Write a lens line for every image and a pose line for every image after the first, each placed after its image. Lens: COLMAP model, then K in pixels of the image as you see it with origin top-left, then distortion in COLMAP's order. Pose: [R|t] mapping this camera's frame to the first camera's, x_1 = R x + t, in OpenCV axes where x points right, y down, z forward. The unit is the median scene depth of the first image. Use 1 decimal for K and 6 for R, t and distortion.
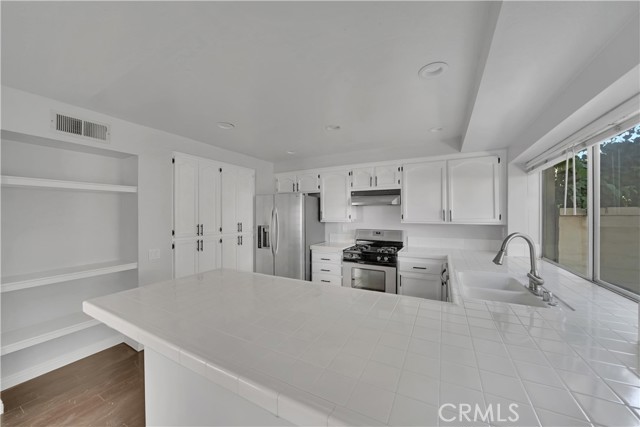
lens RADIAL K [[226.2, 0, 318.4], [0, 226.2, 213.3], [0, 0, 1]] dist [-0.018834, -0.000021]
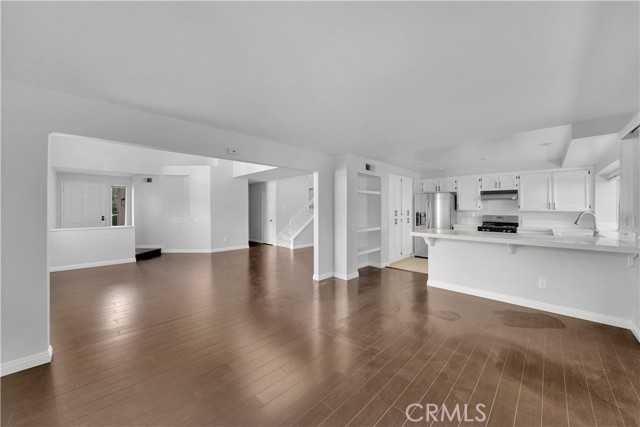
lens RADIAL K [[226.2, 0, 333.9], [0, 226.2, 205.4], [0, 0, 1]] dist [-0.018834, -0.000021]
pose [[0.967178, 0.003111, -0.254080, -0.506412], [-0.004771, 0.999971, -0.005920, 0.020730], [0.254054, 0.006938, 0.967165, -0.886380]]
